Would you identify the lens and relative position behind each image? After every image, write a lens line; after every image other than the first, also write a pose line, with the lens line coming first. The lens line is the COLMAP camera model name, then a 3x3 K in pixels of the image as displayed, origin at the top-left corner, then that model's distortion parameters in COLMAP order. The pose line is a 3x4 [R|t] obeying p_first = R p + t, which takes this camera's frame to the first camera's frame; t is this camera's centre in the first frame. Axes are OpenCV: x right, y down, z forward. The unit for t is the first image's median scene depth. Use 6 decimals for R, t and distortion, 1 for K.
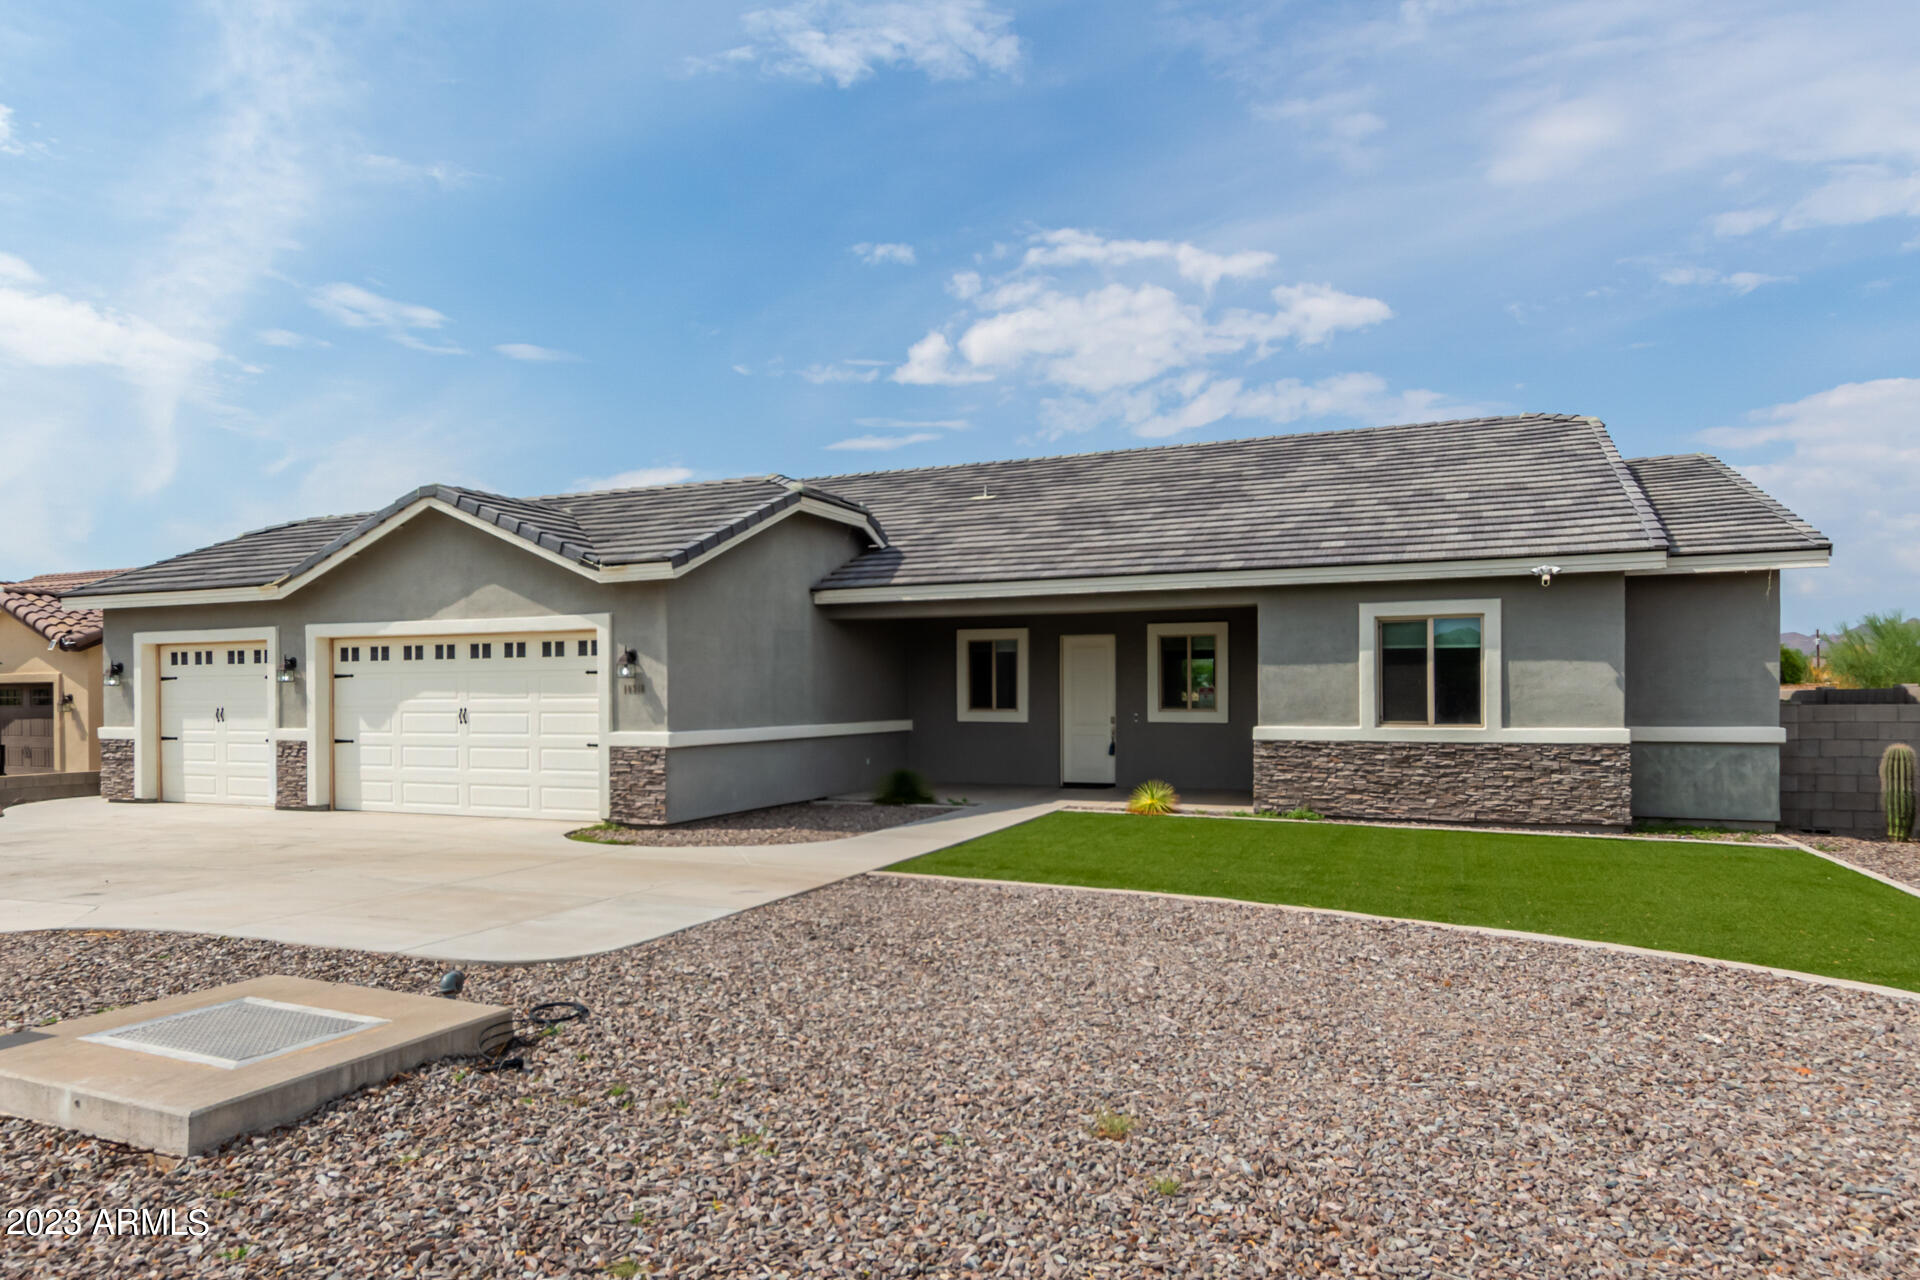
lens RADIAL K [[1191.8, 0, 958.4], [0, 1191.8, 699.3], [0, 0, 1]] dist [-0.000049, 0.003389]
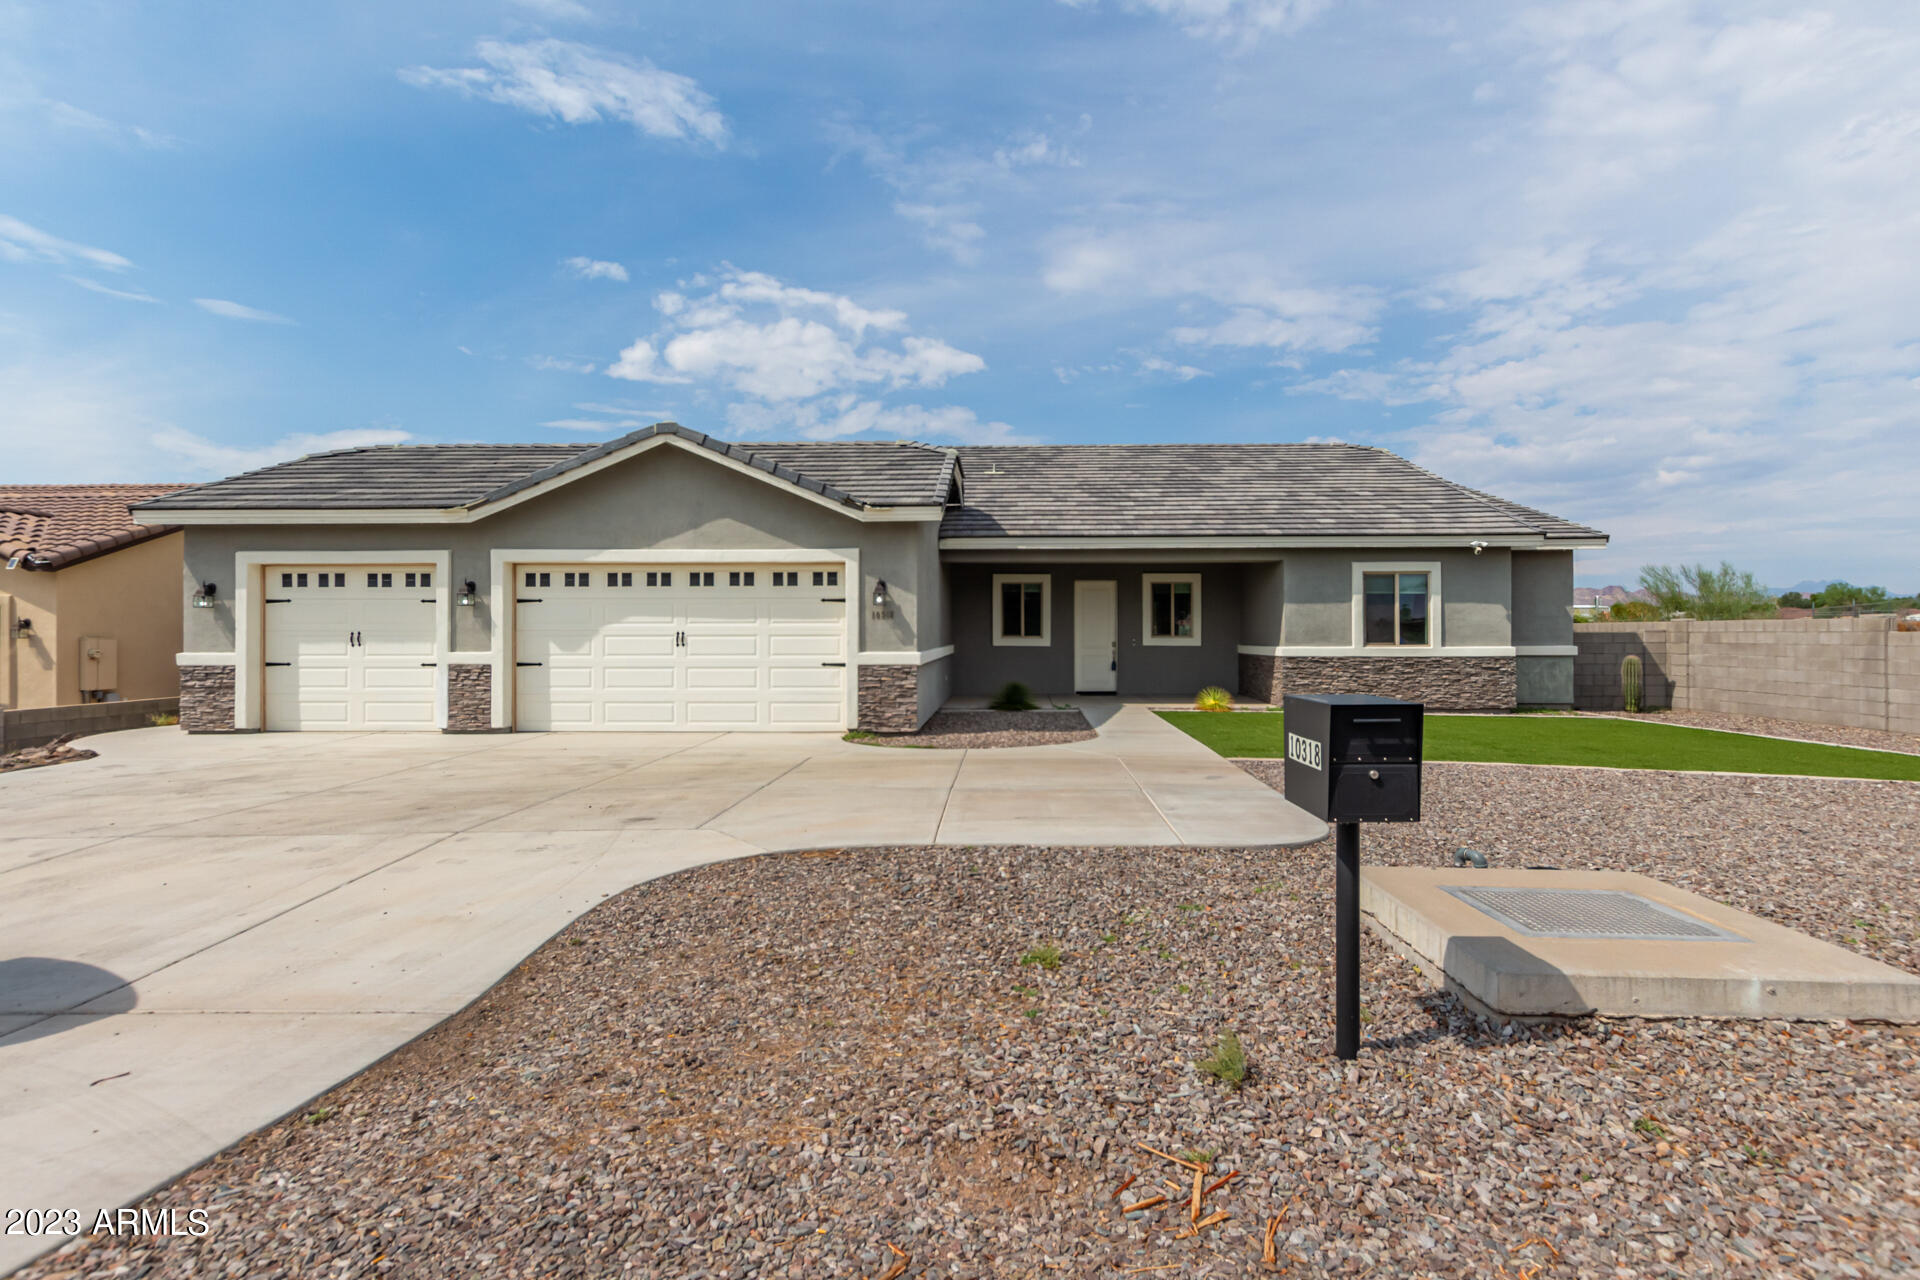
lens RADIAL K [[882.2, 0, 969.1], [0, 882.2, 650.2], [0, 0, 1]] dist [0.001527, -0.000767]
pose [[0.928101, -0.003648, 0.372311, -0.410404], [-0.002122, 0.999884, 0.015086, 0.009768], [-0.372322, -0.014792, 0.927986, 0.140645]]
